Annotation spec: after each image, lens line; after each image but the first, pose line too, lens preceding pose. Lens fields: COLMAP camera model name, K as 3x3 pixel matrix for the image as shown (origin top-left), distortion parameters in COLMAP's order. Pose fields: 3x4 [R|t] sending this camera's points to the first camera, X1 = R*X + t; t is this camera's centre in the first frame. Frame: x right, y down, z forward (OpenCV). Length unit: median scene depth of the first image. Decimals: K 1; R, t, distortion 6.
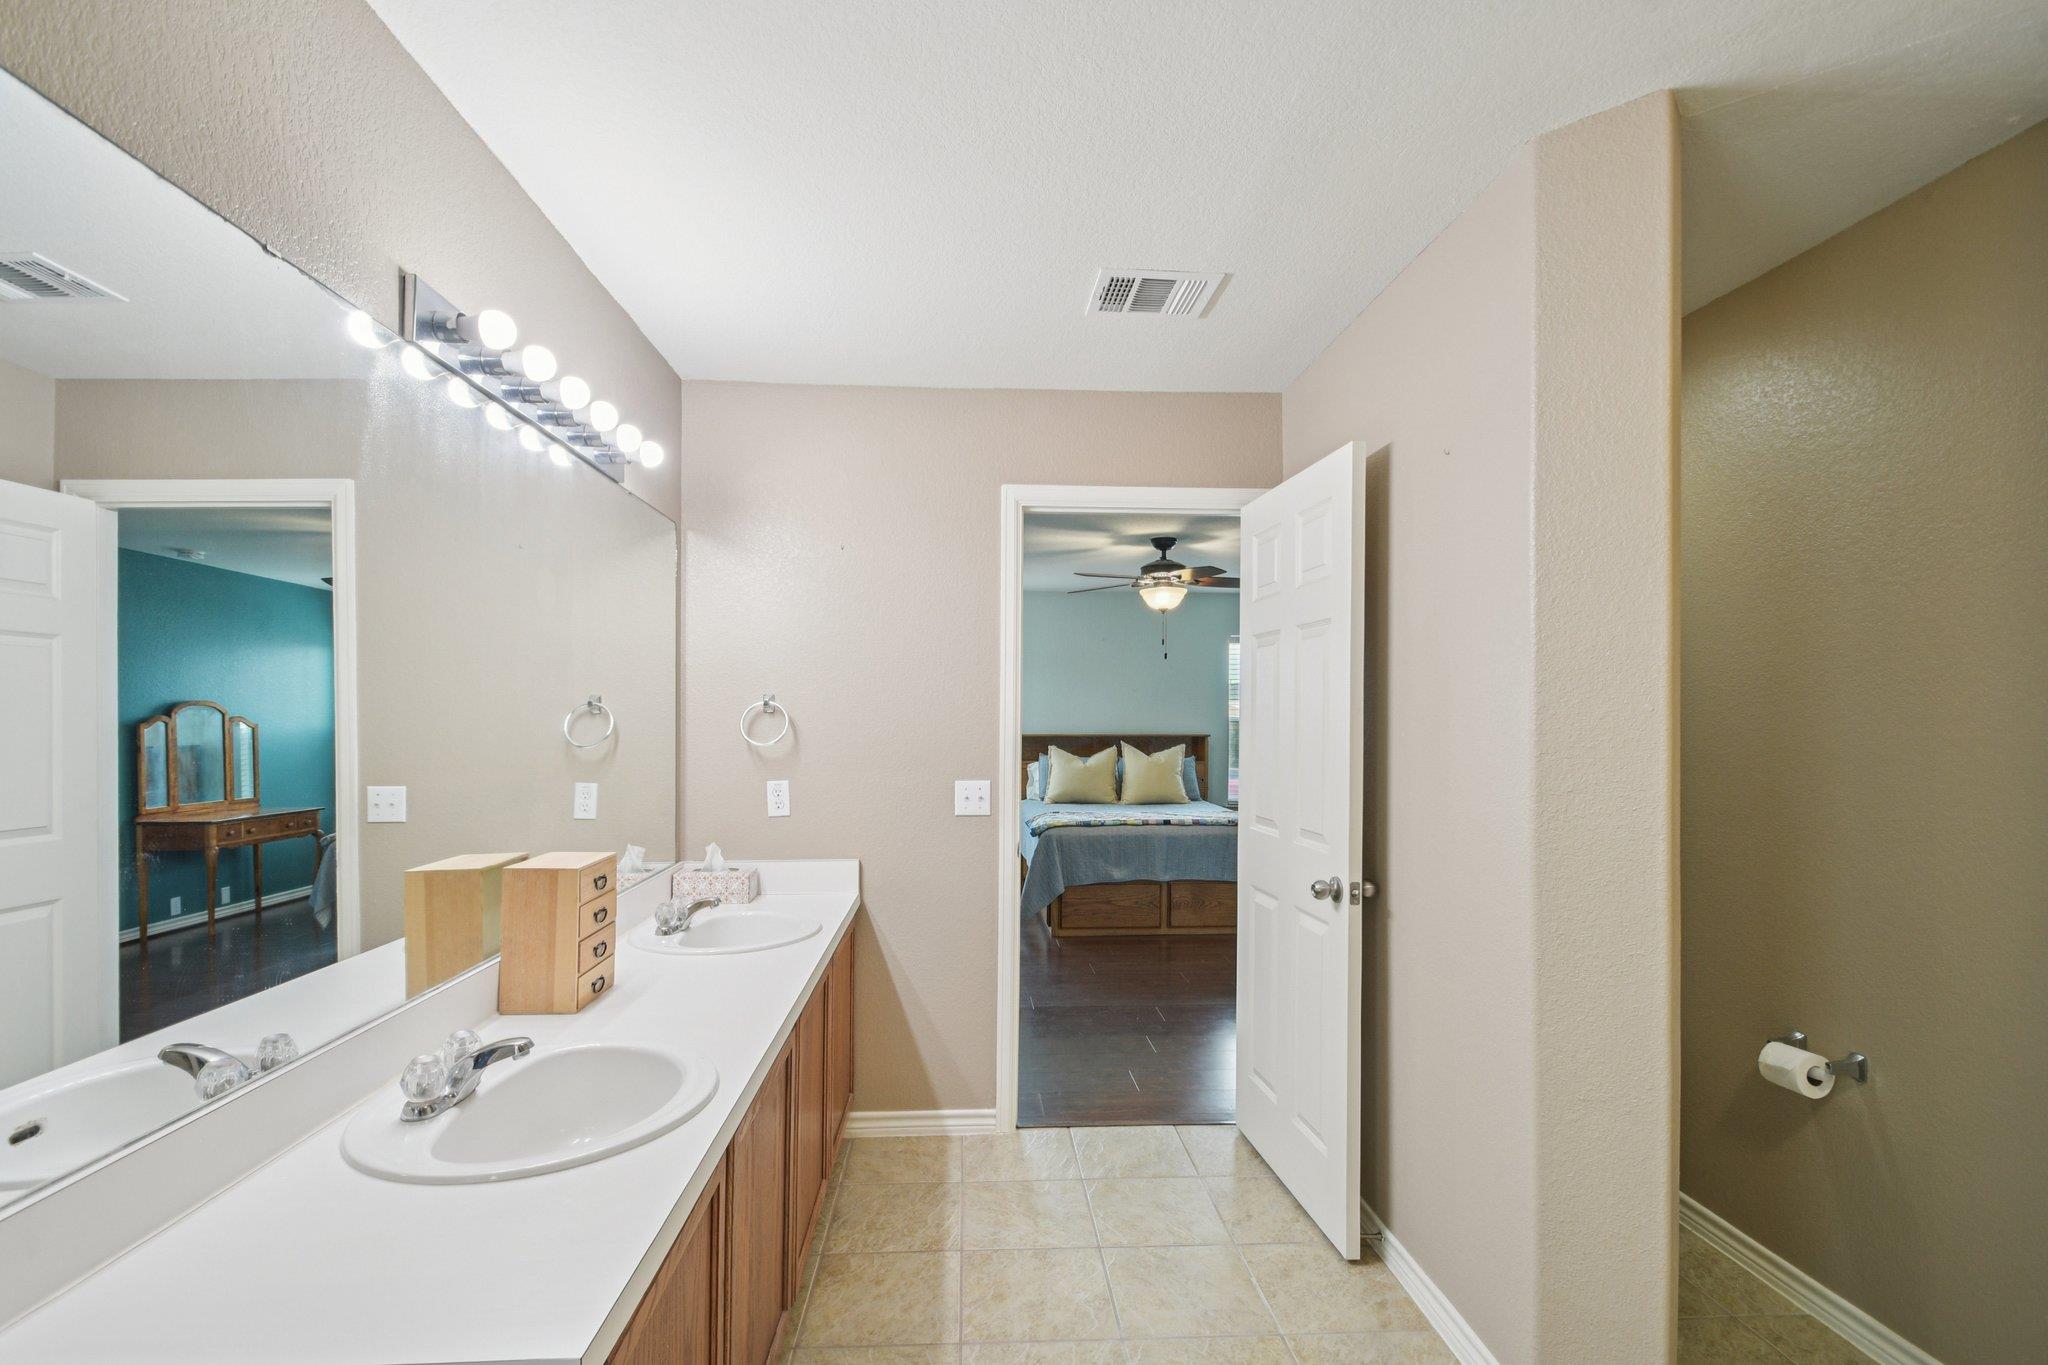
lens RADIAL K [[928.1, 0, 1020.8], [0, 928.1, 712.7], [0, 0, 1]] dist [0.000653, -0.000154]
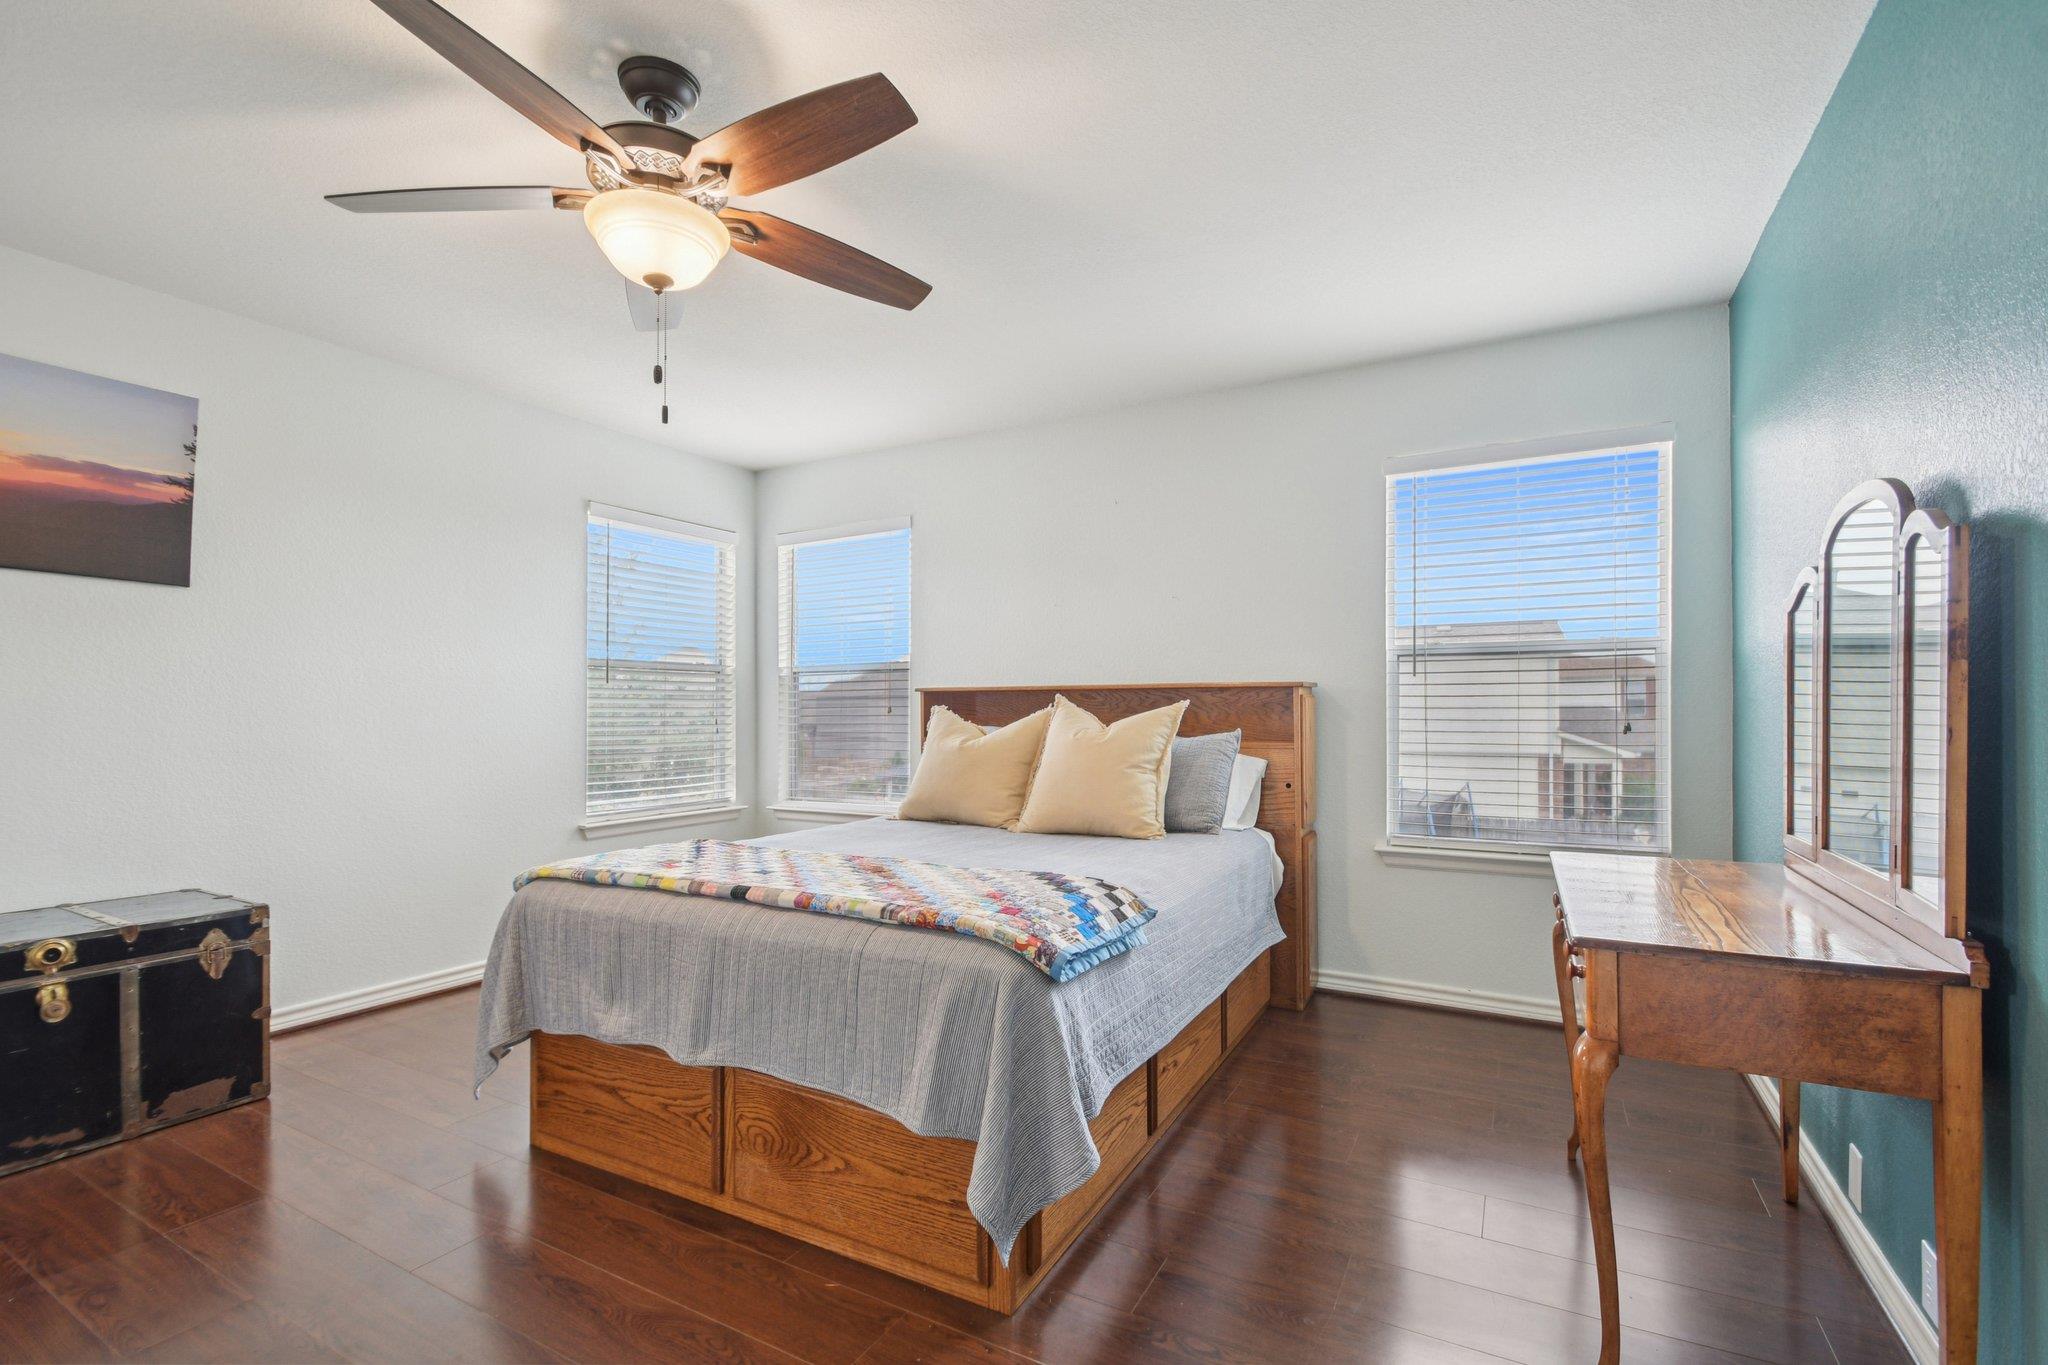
lens RADIAL K [[928.1, 0, 1020.8], [0, 928.1, 712.7], [0, 0, 1]] dist [0.000653, -0.000154]
pose [[0.848443, -0.002641, -0.529281, 0.434212], [0.004024, 0.999991, 0.001460, 0.048724], [0.529272, -0.003369, 0.848445, 0.757630]]
